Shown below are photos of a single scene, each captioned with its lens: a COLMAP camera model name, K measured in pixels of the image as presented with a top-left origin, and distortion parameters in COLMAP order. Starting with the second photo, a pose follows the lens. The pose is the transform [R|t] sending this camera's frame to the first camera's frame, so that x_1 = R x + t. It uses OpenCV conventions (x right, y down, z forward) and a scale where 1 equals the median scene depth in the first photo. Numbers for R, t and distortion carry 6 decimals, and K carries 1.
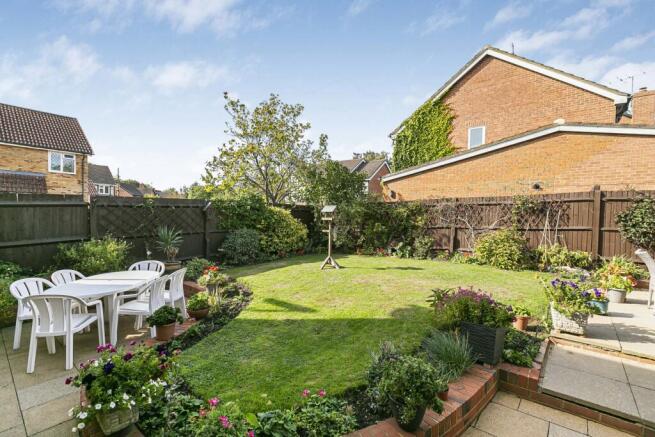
lens RADIAL K [[296.8, 0, 330.3], [0, 296.8, 216.1], [0, 0, 1]] dist [0.001570, -0.000548]
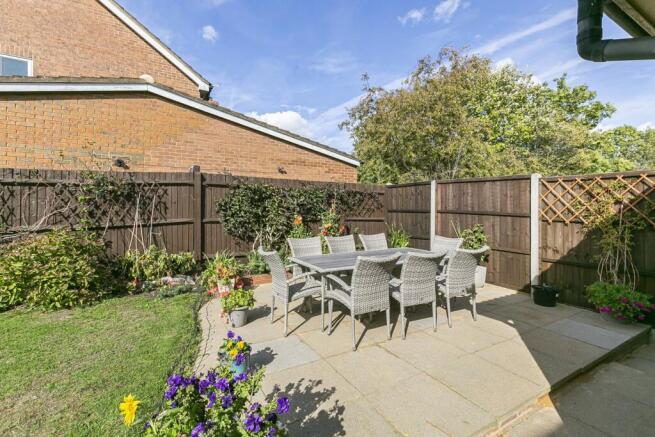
lens RADIAL K [[296.8, 0, 330.3], [0, 296.8, 216.1], [0, 0, 1]] dist [0.001570, -0.000548]
pose [[0.350328, -0.040799, 0.935738, 0.268192], [0.014125, 0.999167, 0.038276, 0.005264], [-0.936521, -0.000192, 0.350612, 0.375537]]
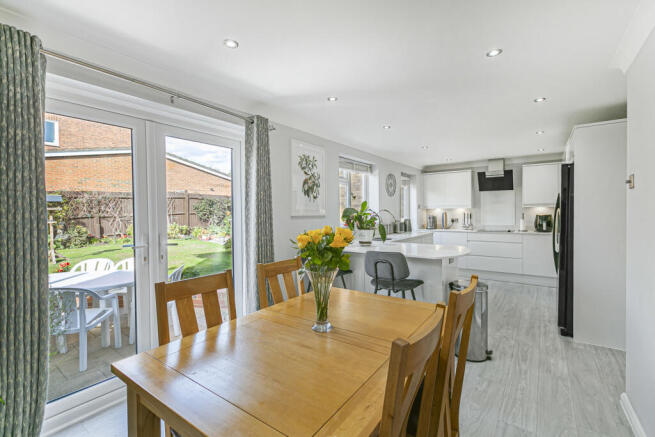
lens RADIAL K [[296.8, 0, 330.3], [0, 296.8, 216.1], [0, 0, 1]] dist [0.001570, -0.000548]
pose [[-0.091293, -0.032897, 0.995281, -1.013985], [0.012688, 0.999335, 0.034195, 0.008401], [-0.995743, 0.015750, -0.090815, 0.251838]]
